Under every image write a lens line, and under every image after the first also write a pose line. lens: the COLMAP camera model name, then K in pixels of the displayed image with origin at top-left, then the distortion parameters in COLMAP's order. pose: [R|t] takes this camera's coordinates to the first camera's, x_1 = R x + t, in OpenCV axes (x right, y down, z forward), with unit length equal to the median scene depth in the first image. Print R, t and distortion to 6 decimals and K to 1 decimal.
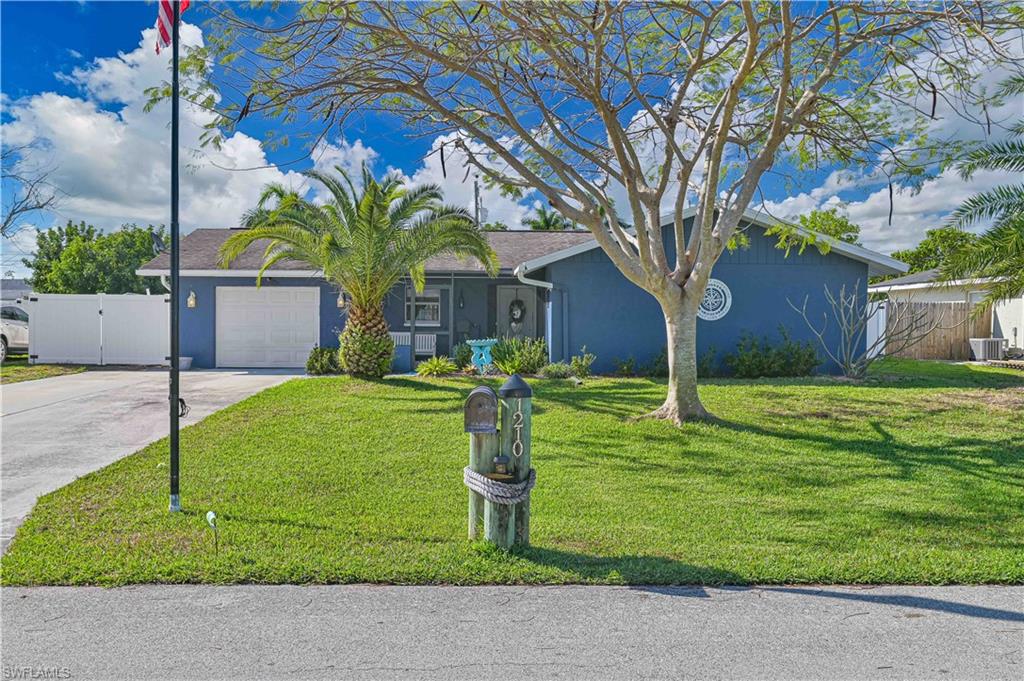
lens RADIAL K [[869.8, 0, 514.0], [0, 869.8, 338.9], [0, 0, 1]] dist [0.007110, 0.002097]
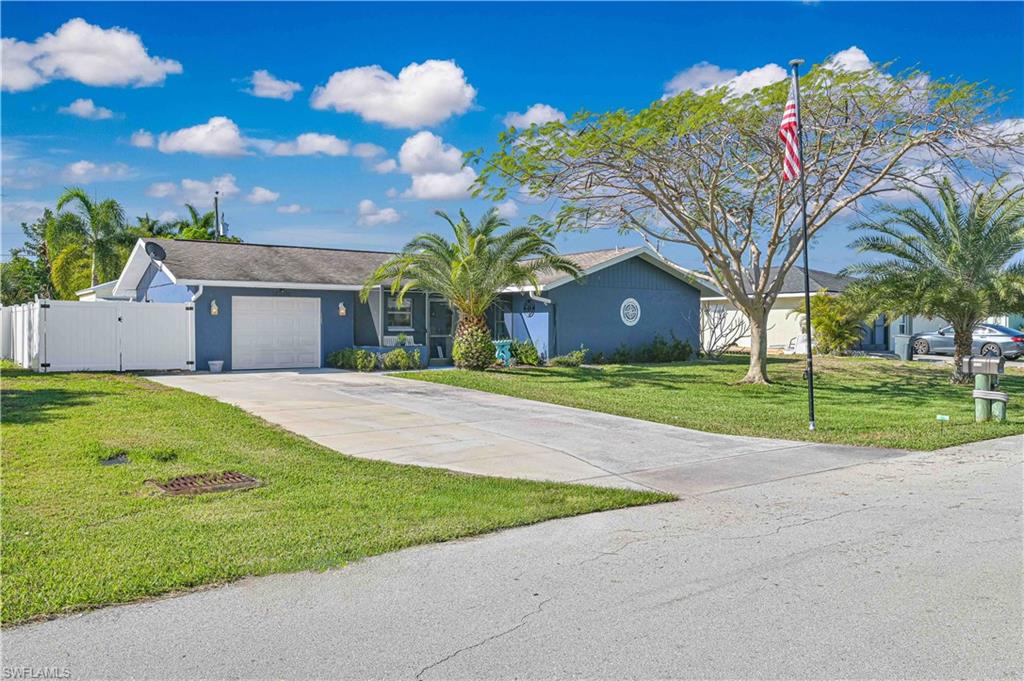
lens RADIAL K [[790.6, 0, 510.7], [0, 790.6, 335.5], [0, 0, 1]] dist [0.010854, 0.003360]
pose [[0.834147, -0.008869, 0.551470, -0.604438], [0.014443, 0.999879, -0.005765, 0.000282], [-0.551353, 0.012773, 0.834175, -0.018599]]
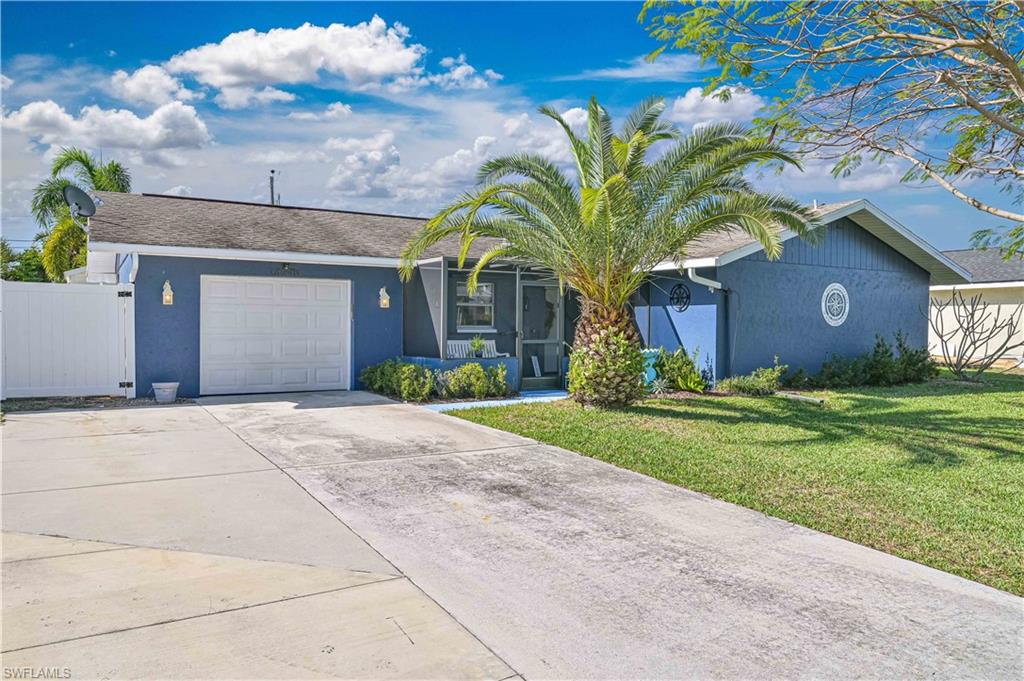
lens RADIAL K [[739.0, 0, 515.4], [0, 739.0, 343.9], [0, 0, 1]] dist [-0.008178, -0.003059]
pose [[0.881871, -0.009780, 0.471390, -0.400856], [0.007474, 0.999949, 0.006765, -0.009078], [-0.471432, -0.002443, 0.881899, 0.394114]]
